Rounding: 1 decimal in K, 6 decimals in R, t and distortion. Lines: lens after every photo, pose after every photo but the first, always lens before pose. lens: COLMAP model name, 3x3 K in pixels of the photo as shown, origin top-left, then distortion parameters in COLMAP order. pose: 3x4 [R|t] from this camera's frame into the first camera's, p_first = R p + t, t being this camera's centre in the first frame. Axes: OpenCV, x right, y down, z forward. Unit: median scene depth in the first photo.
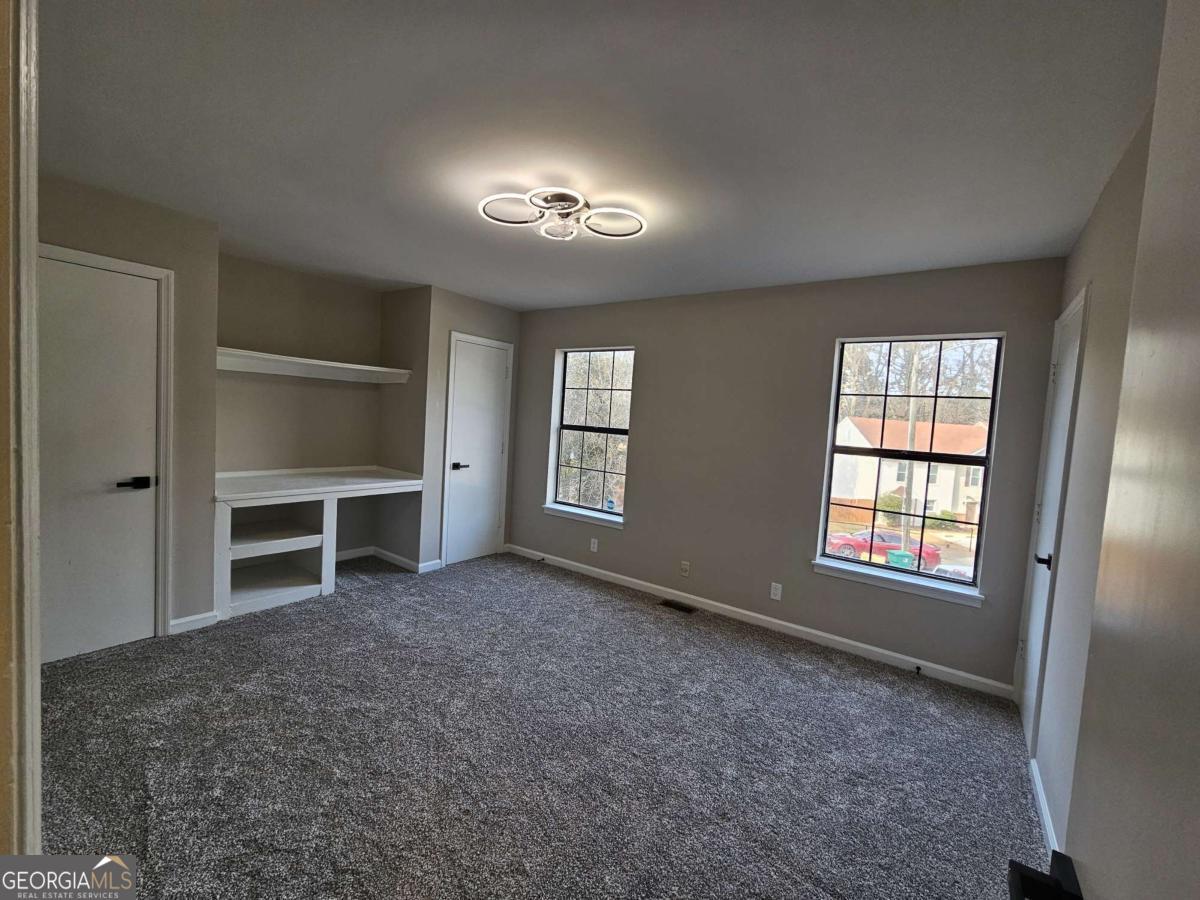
lens RADIAL K [[490.9, 0, 608.1], [0, 490.9, 447.7], [0, 0, 1]] dist [-0.000322, 0.000800]
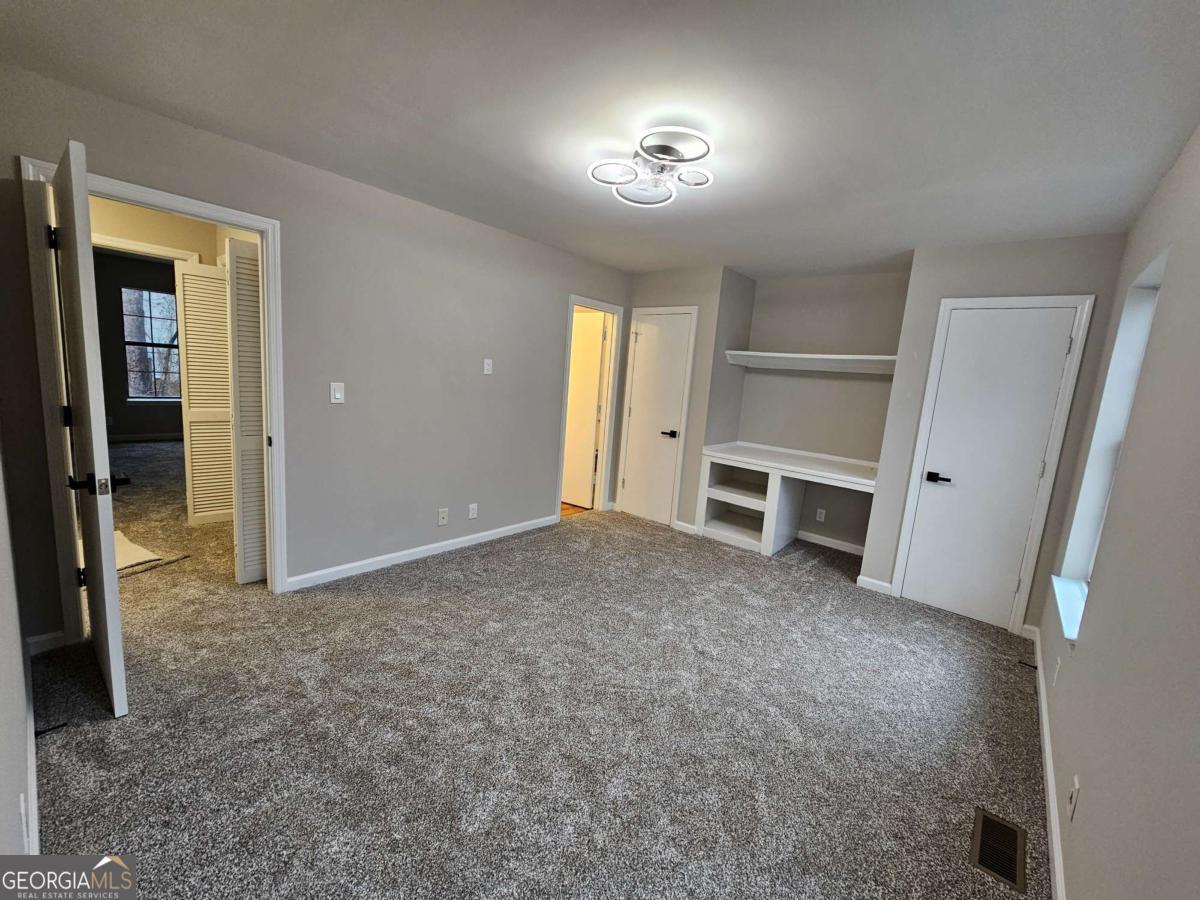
lens RADIAL K [[490.9, 0, 608.1], [0, 490.9, 447.7], [0, 0, 1]] dist [-0.000322, 0.000800]
pose [[-0.079571, 0.082112, -0.993442, 0.777018], [-0.143822, 0.985228, 0.092952, -0.008725], [0.986399, 0.150275, -0.066586, 0.885658]]
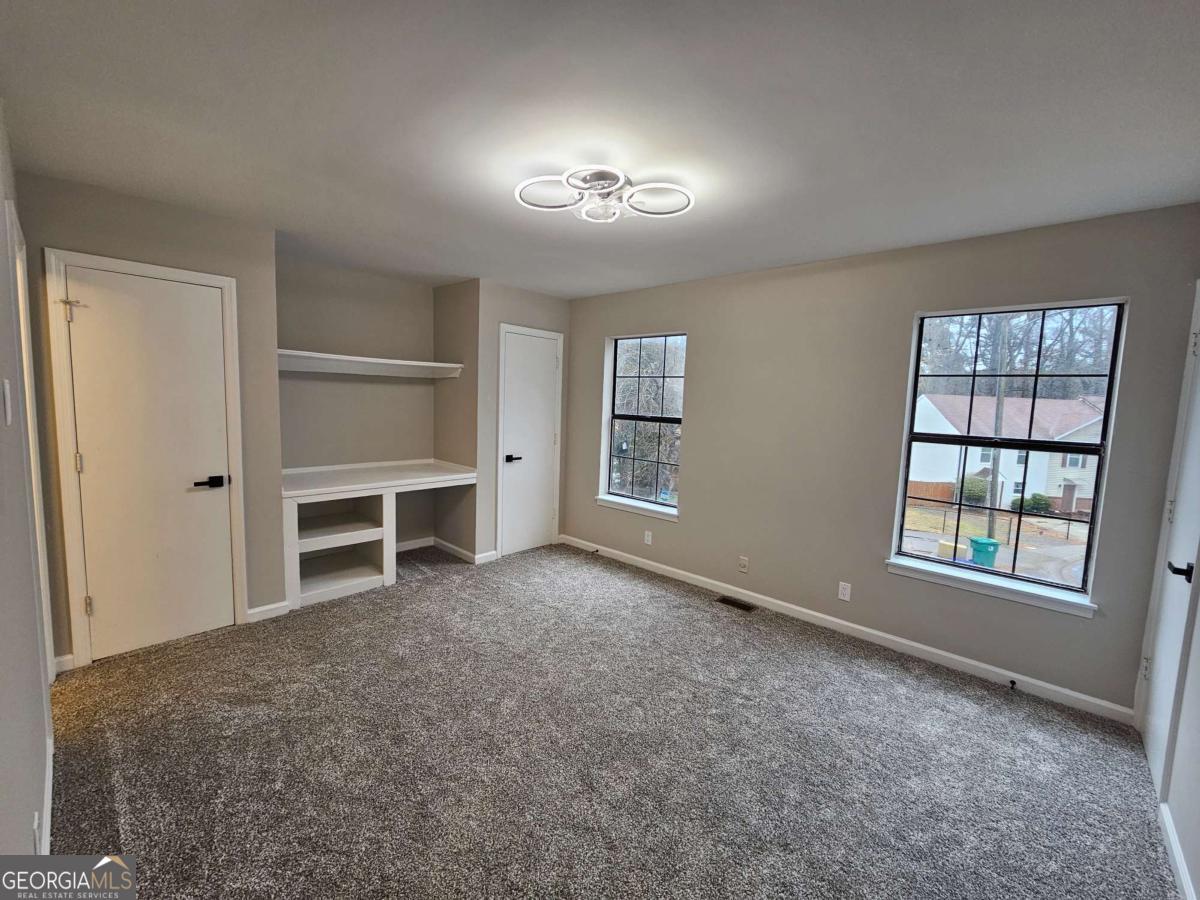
lens RADIAL K [[490.9, 0, 608.1], [0, 490.9, 447.7], [0, 0, 1]] dist [-0.000322, 0.000800]
pose [[0.992972, -0.014657, -0.117436, 0.015635], [0.018298, 0.999383, 0.029987, -0.017391], [0.116924, -0.031925, 0.992628, 0.047825]]
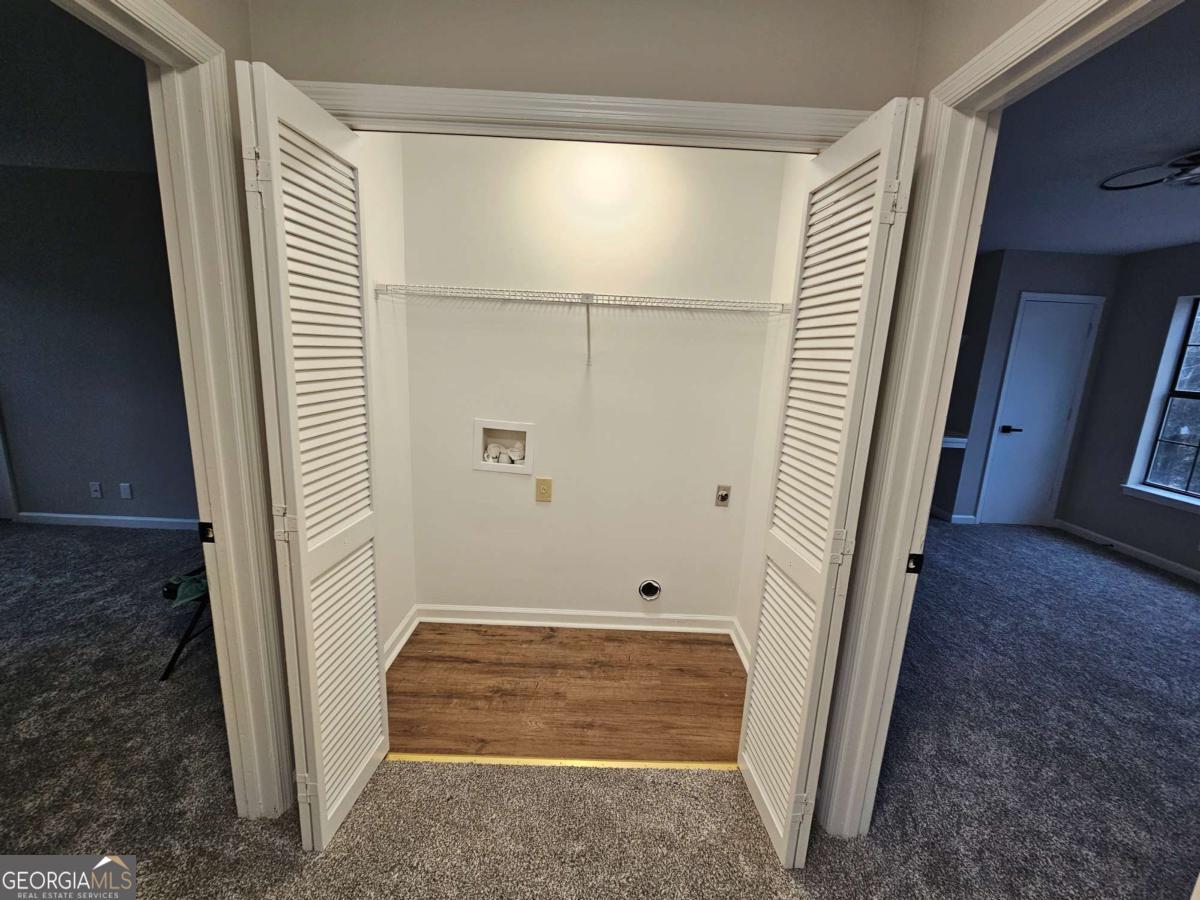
lens RADIAL K [[490.9, 0, 608.1], [0, 490.9, 447.7], [0, 0, 1]] dist [-0.000322, 0.000800]
pose [[0.588223, 0.124000, -0.799136, 0.030683], [-0.057101, 0.992077, 0.111907, 0.014610], [0.806680, -0.020195, 0.590643, -0.404524]]
